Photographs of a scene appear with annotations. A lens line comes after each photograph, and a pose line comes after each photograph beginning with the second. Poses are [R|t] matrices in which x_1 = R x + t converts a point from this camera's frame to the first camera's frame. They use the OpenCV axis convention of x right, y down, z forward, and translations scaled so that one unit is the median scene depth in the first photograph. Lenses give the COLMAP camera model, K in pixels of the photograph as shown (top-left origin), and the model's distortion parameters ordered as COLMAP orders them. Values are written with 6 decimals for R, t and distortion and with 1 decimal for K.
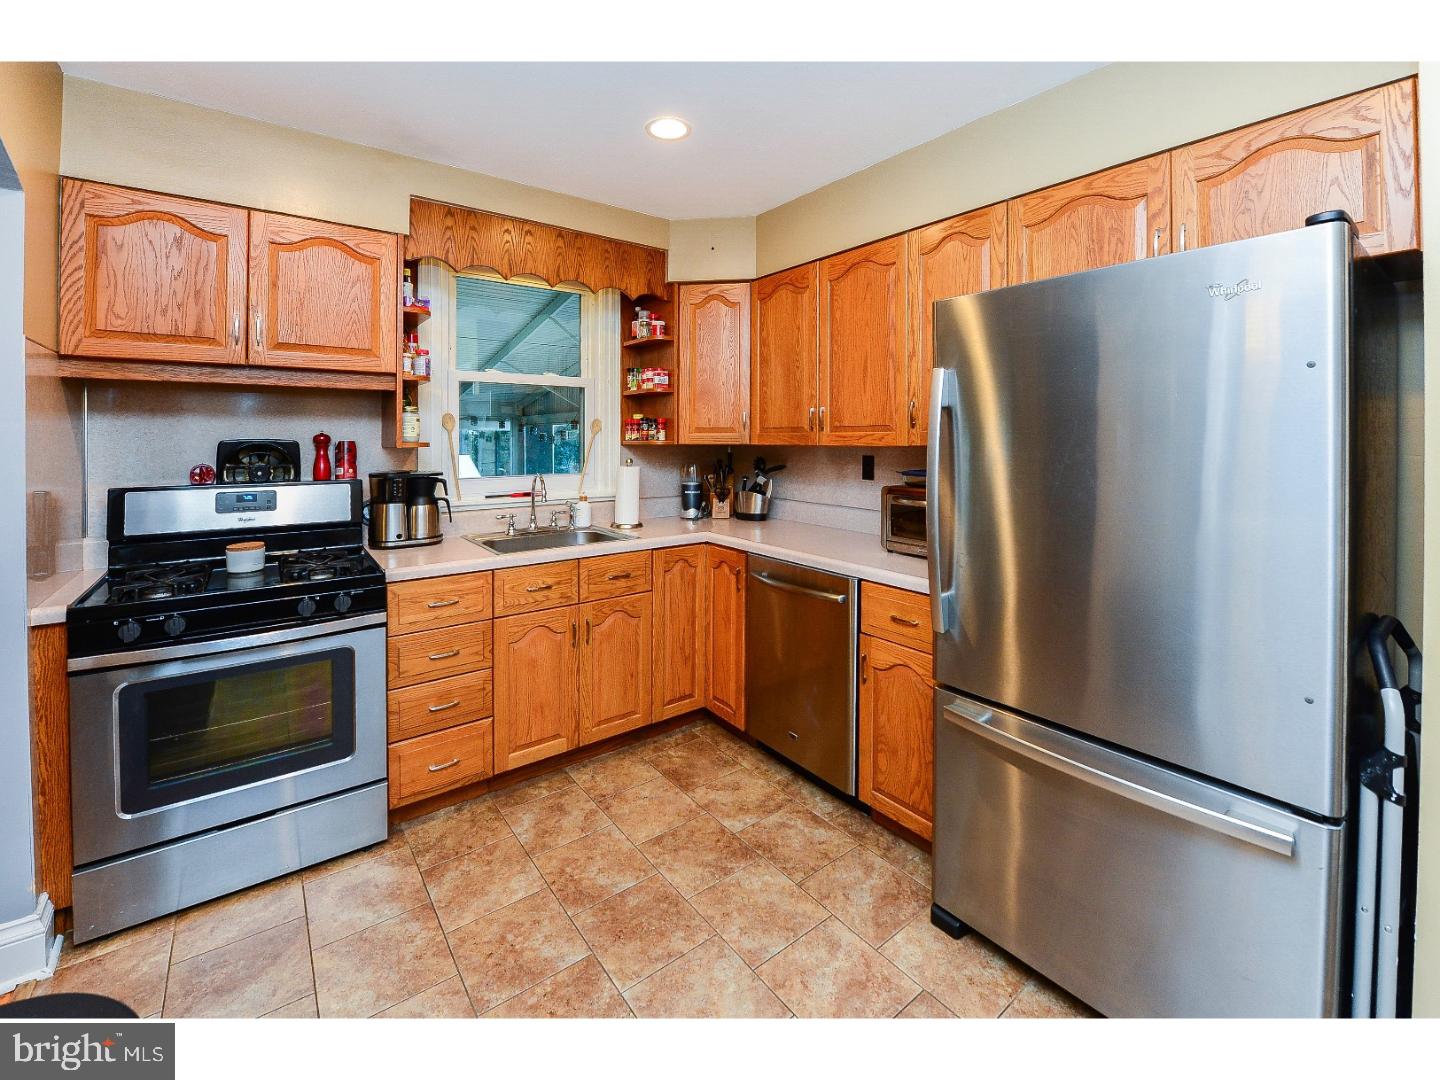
lens RADIAL K [[614.8, 0, 715.8], [0, 614.8, 435.4], [0, 0, 1]] dist [-0.017305, -0.000156]
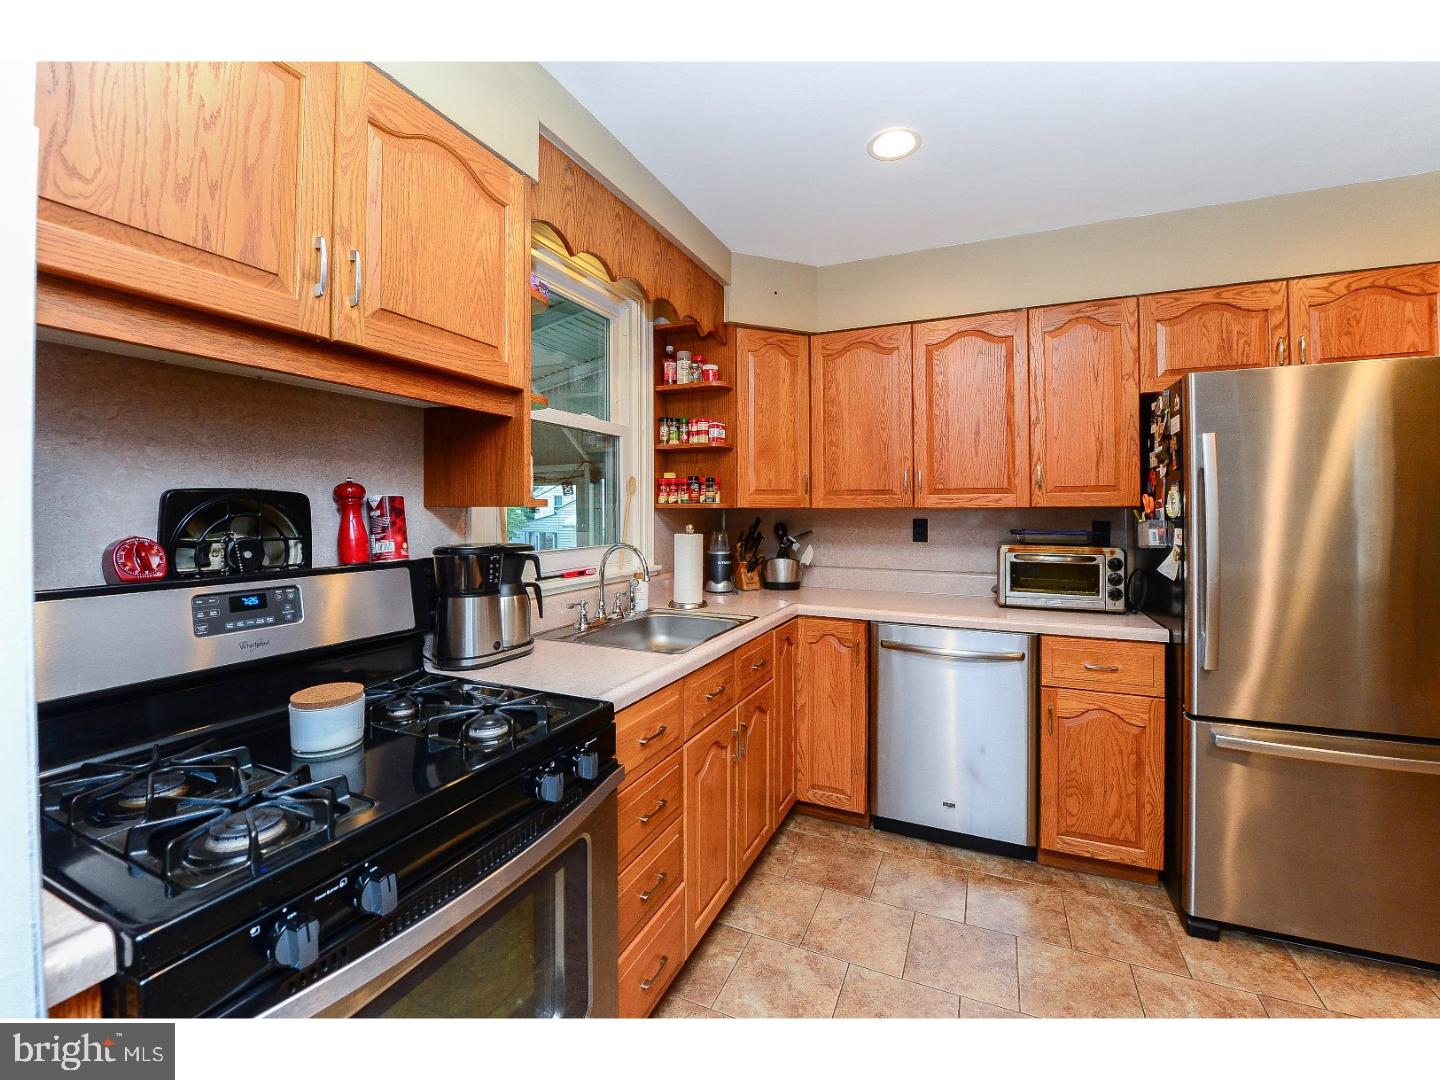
lens RADIAL K [[590.9, 0, 724.4], [0, 590.9, 506.3], [0, 0, 1]] dist [-0.016337, -0.000219]
pose [[0.866795, 0.005759, 0.498632, -0.589890], [-0.002717, 0.999973, -0.006827, 0.021392], [-0.498658, 0.004563, 0.866787, 0.330232]]
